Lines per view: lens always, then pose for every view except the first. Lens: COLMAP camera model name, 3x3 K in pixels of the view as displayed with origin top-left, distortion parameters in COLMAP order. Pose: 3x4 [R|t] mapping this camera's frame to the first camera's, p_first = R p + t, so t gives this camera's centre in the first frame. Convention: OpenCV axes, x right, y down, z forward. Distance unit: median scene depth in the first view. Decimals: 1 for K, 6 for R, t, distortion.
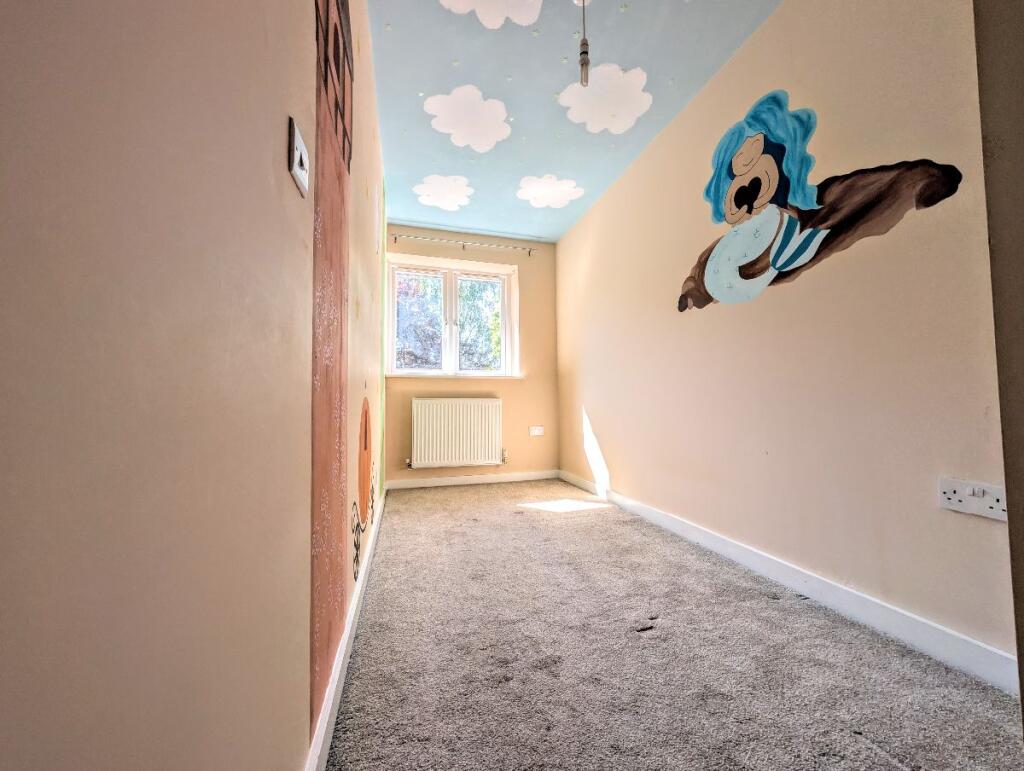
lens RADIAL K [[386.0, 0, 515.4], [0, 386.0, 388.1], [0, 0, 1]] dist [0.001910, 0.000228]
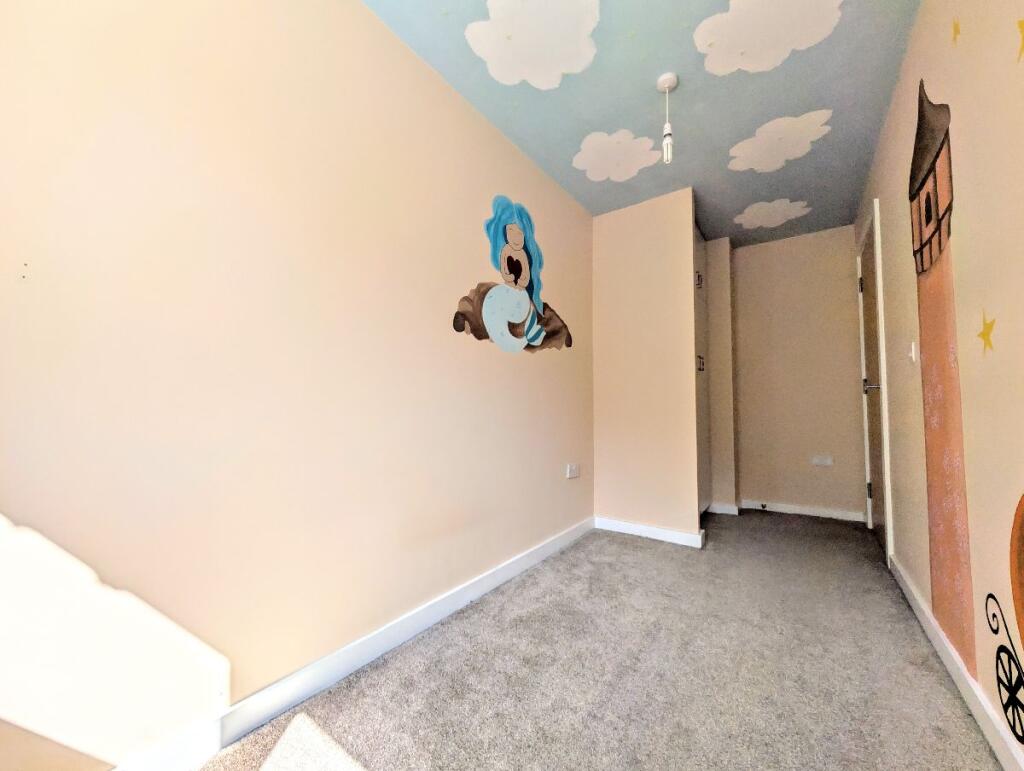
lens RADIAL K [[386.0, 0, 515.4], [0, 386.0, 388.1], [0, 0, 1]] dist [0.001910, 0.000228]
pose [[-0.609254, 0.040961, 0.791917, -0.361693], [-0.040096, 0.995796, -0.082354, -0.017398], [-0.791961, -0.081928, -0.605050, 1.717178]]
